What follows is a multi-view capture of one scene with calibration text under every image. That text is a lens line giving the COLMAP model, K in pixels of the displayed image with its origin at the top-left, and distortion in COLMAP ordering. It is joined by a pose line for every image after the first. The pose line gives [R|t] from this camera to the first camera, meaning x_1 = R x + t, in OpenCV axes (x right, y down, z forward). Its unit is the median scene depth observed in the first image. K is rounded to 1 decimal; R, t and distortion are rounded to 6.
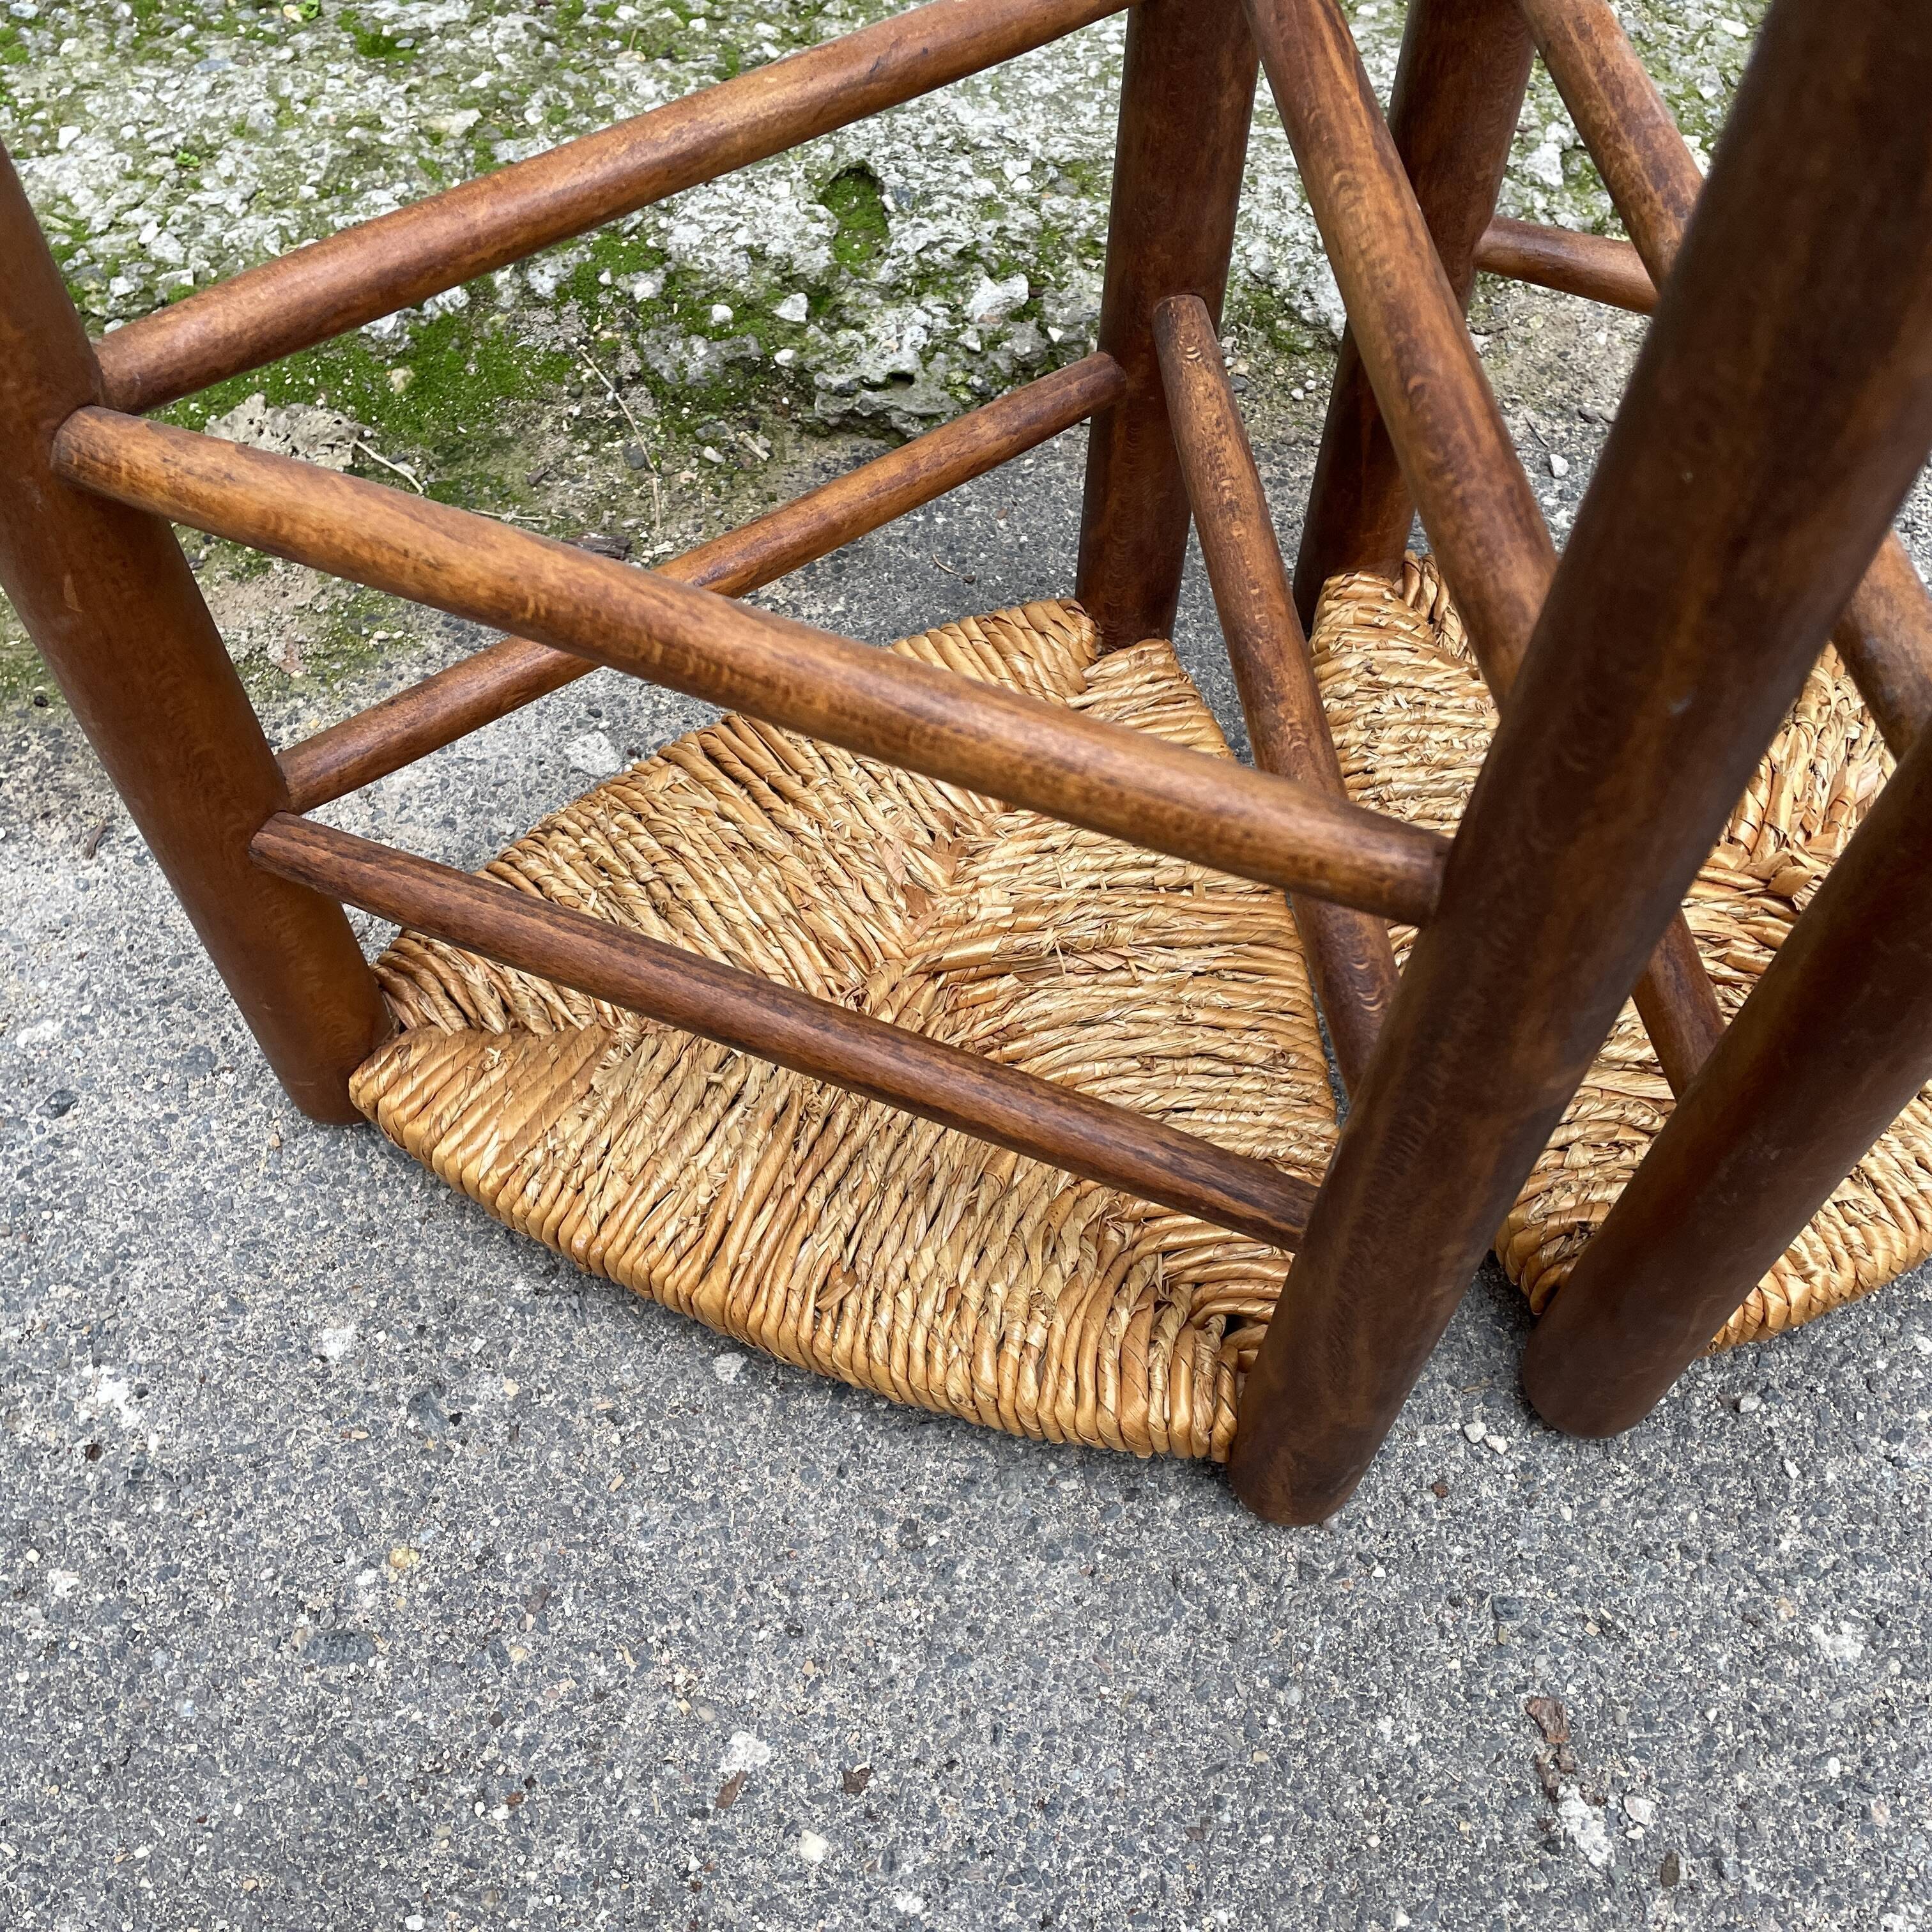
lens RADIAL K [[1933.6, 0, 950.9], [0, 1933.6, 960.1], [0, 0, 1]] dist [0.046011, 0.000000]
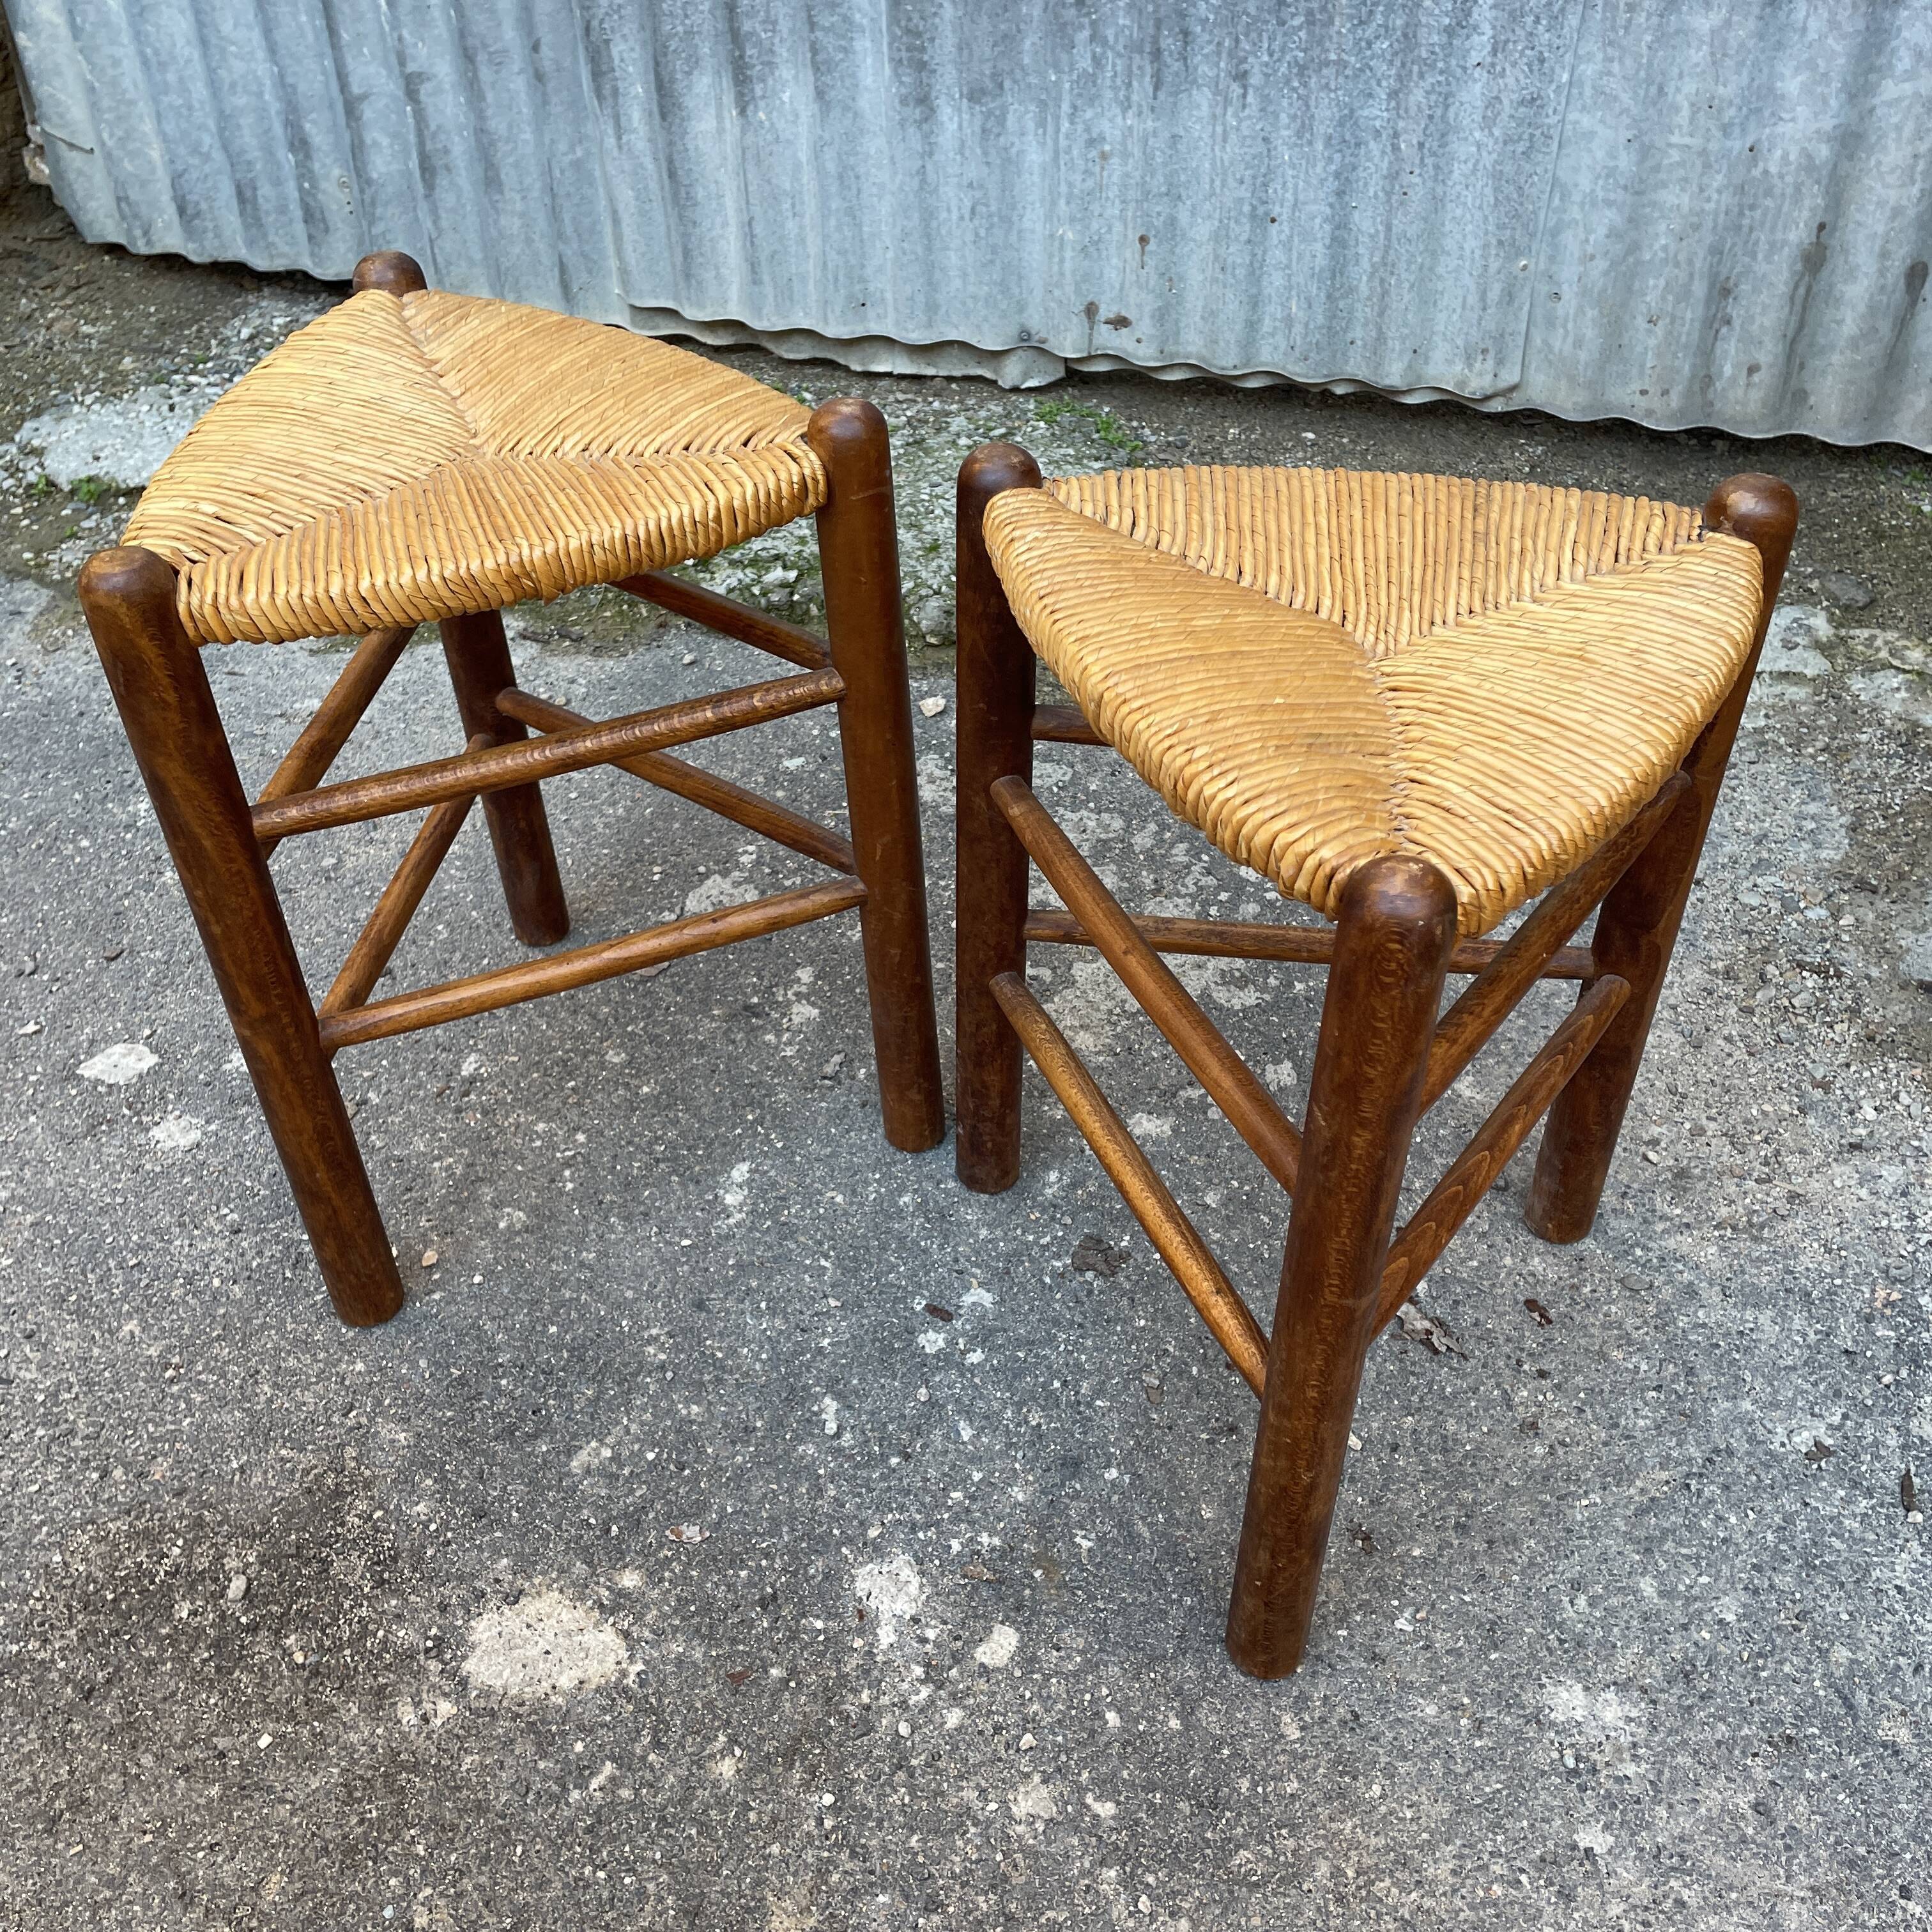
lens RADIAL K [[1933.6, 0, 966.0], [0, 1933.6, 952.1], [0, 0, 1]] dist [0.046011, 0.000000]
pose [[0.877491, 0.271820, -0.395125, 1.576683], [-0.371022, 0.906799, -0.200146, 0.502940], [0.303895, 0.322227, 0.896559, -0.909023]]
